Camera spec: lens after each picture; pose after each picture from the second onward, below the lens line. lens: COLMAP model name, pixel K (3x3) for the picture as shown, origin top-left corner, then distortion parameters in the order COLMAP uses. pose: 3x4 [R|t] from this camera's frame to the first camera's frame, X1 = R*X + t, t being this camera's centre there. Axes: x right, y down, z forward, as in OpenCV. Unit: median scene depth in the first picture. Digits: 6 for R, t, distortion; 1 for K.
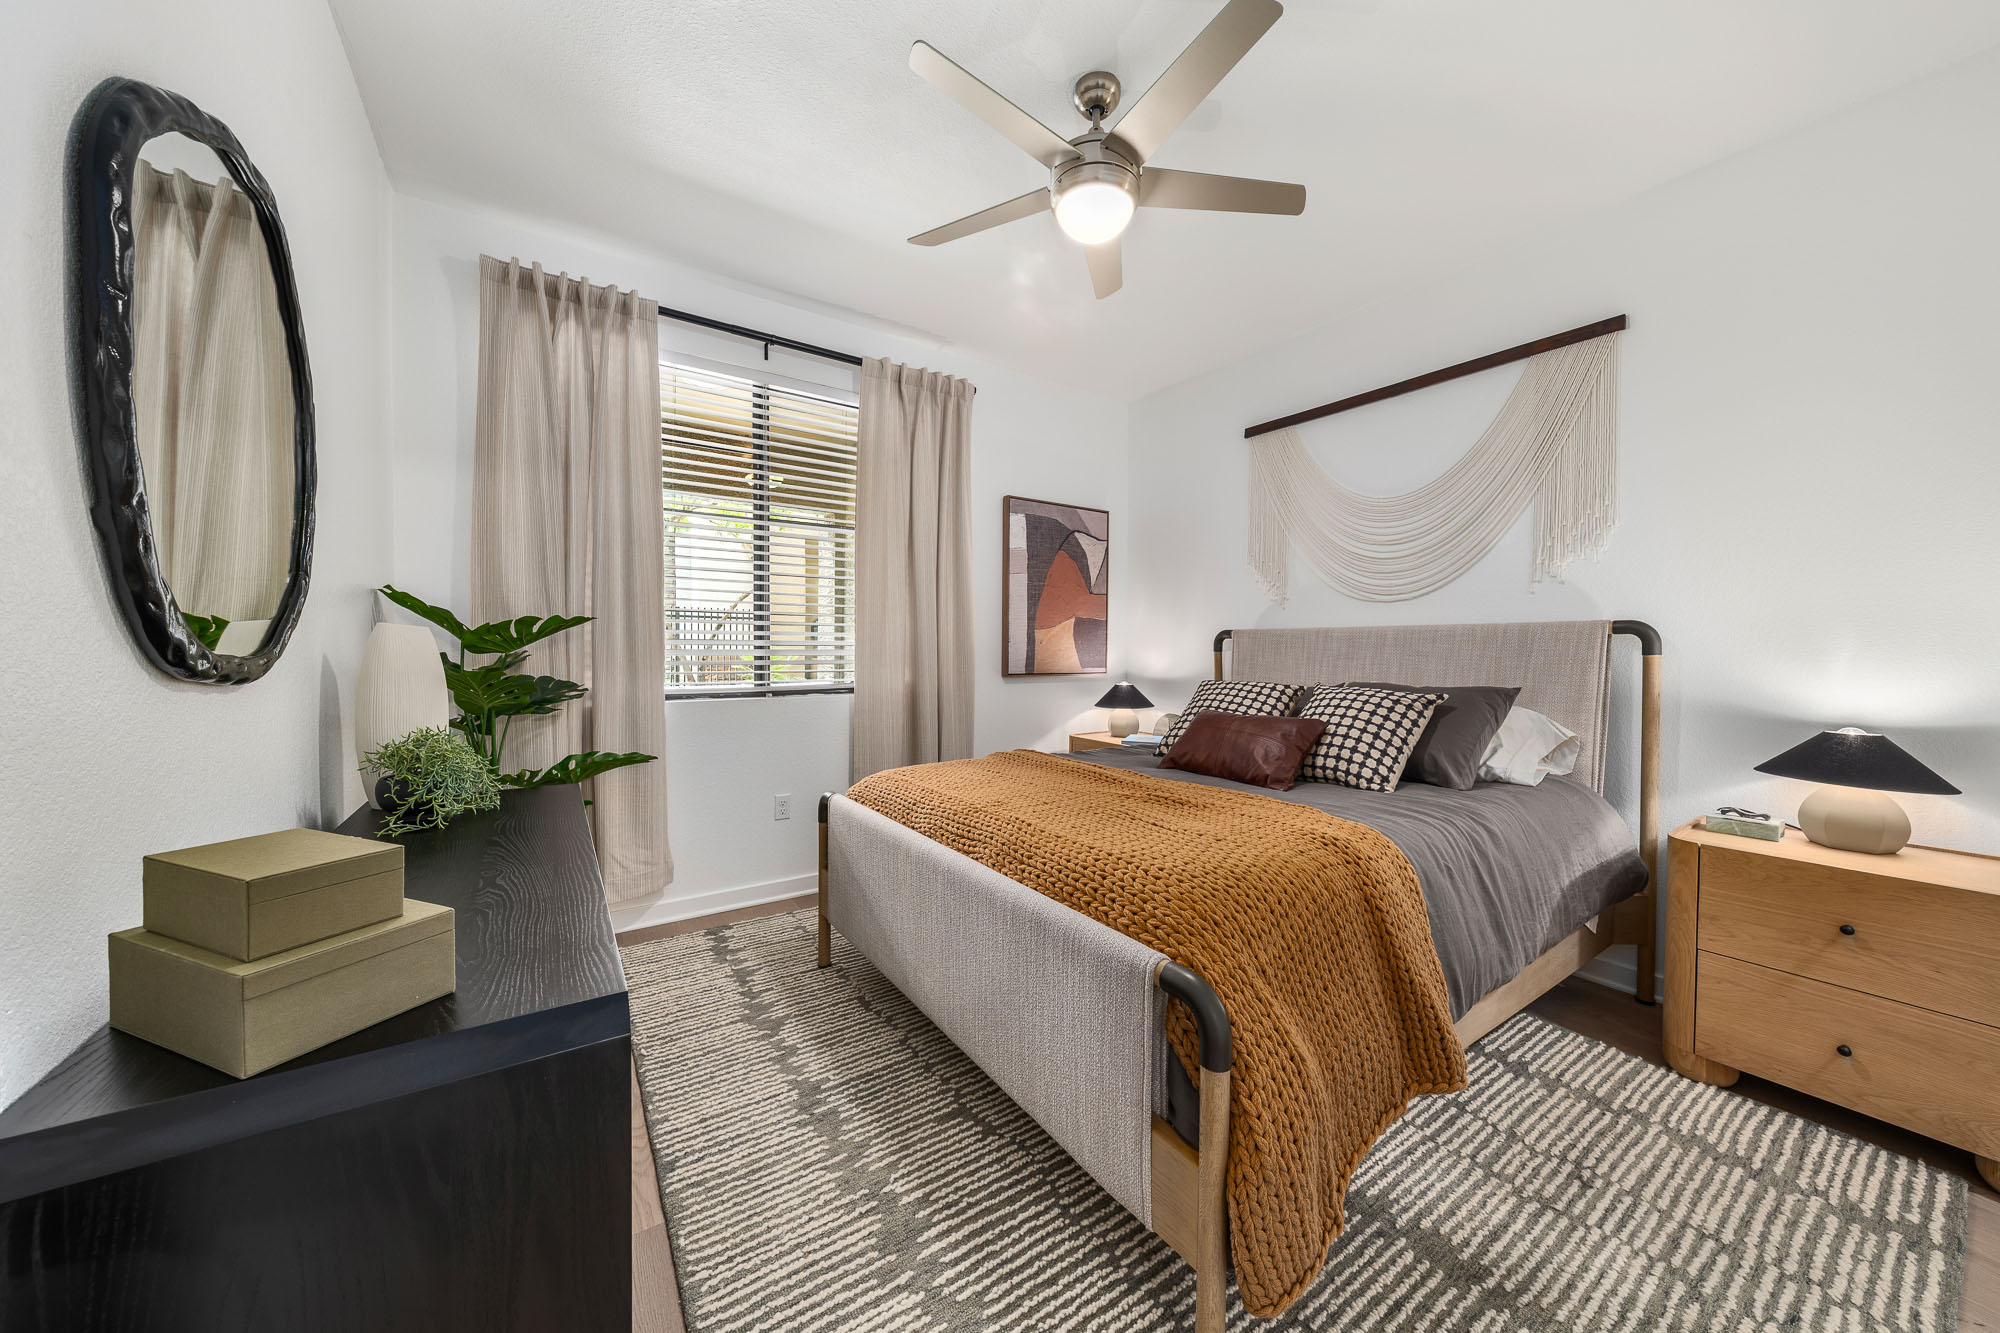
lens RADIAL K [[675.0, 0, 1005.9], [0, 675.0, 626.8], [0, 0, 1]] dist [0.016355, -0.000076]
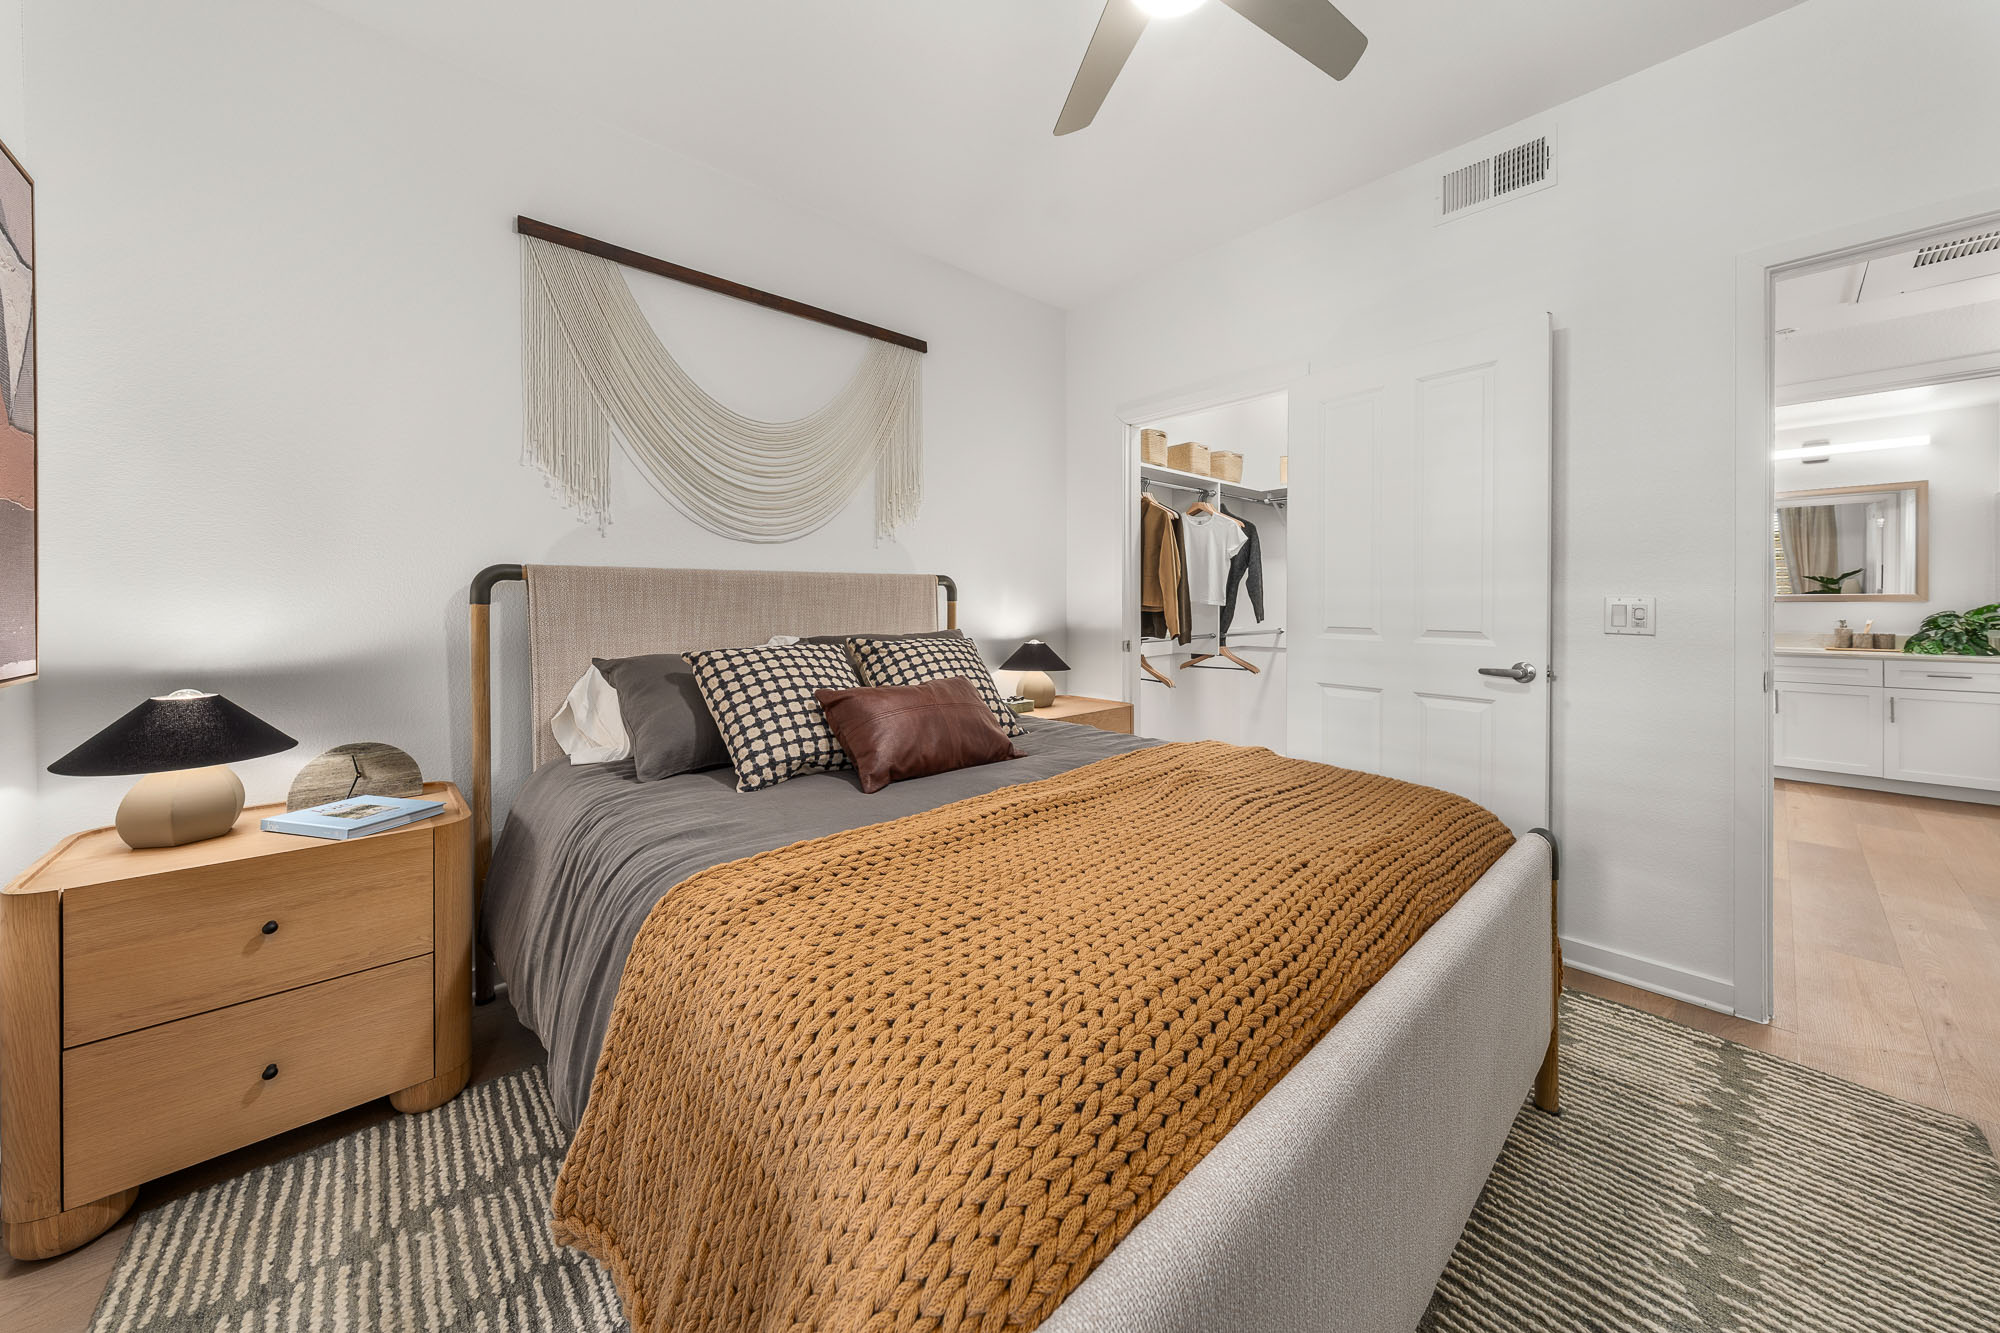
lens RADIAL K [[692.5, 0, 993.6], [0, 692.5, 610.1], [0, 0, 1]] dist [-0.008739, -0.000075]
pose [[-0.132434, -0.003109, 0.991187, -0.316298], [-0.017619, 0.999844, 0.000783, 0.039513], [-0.991035, -0.017360, -0.132468, 0.781627]]
